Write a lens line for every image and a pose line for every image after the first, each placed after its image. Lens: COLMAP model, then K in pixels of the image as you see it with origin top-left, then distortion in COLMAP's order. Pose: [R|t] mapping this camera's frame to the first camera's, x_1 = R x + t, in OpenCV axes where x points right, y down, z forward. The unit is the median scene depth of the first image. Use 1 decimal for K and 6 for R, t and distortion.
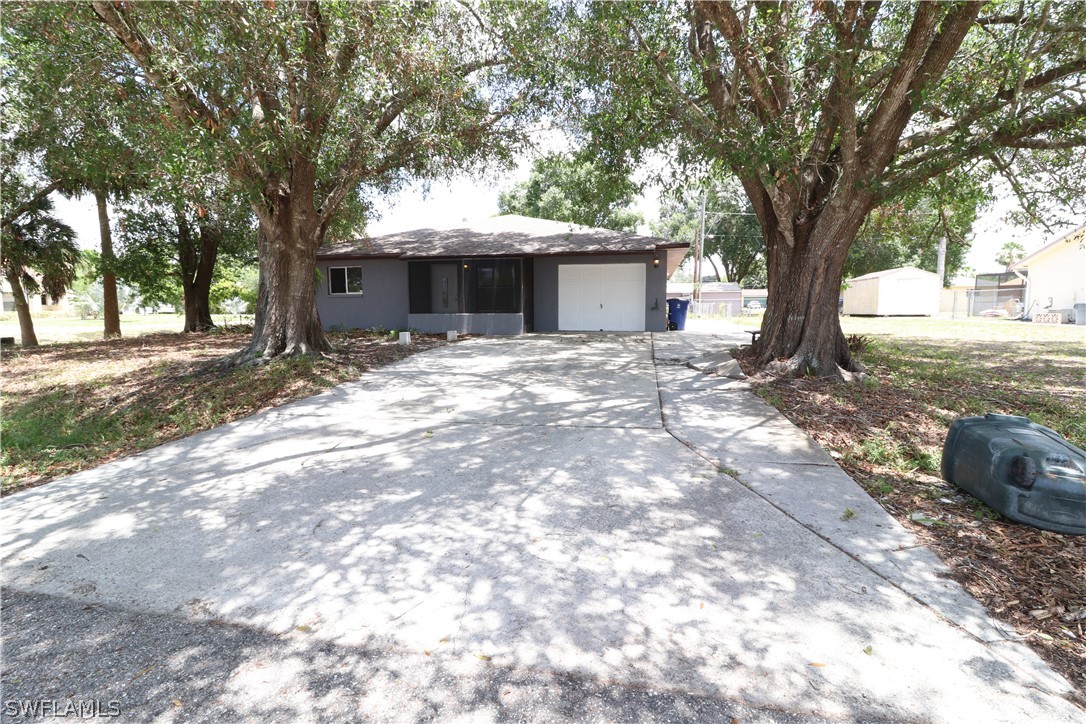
lens RADIAL K [[502.5, 0, 537.0], [0, 502.5, 359.3], [0, 0, 1]] dist [-0.018103, -0.001074]
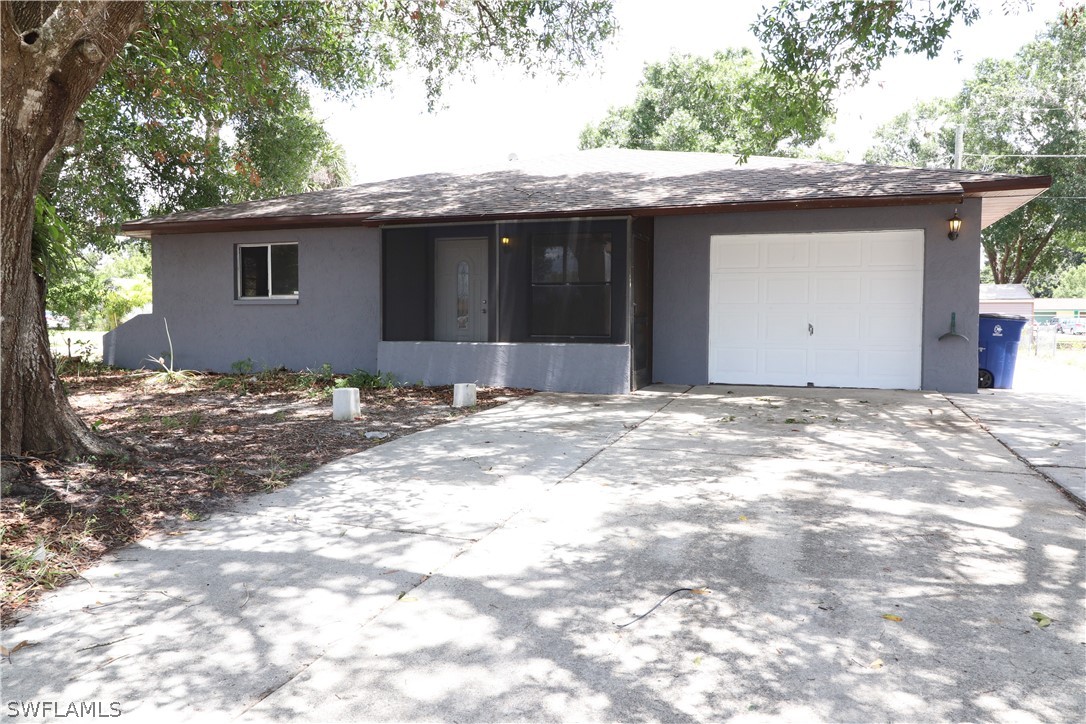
lens RADIAL K [[811.6, 0, 544.8], [0, 811.6, 359.8], [0, 0, 1]] dist [-0.000910, -0.000023]
pose [[0.993286, 0.014556, -0.114765, -0.019118], [-0.021422, 0.998038, -0.058827, -0.032366], [0.113684, 0.060891, 0.991649, 0.273008]]
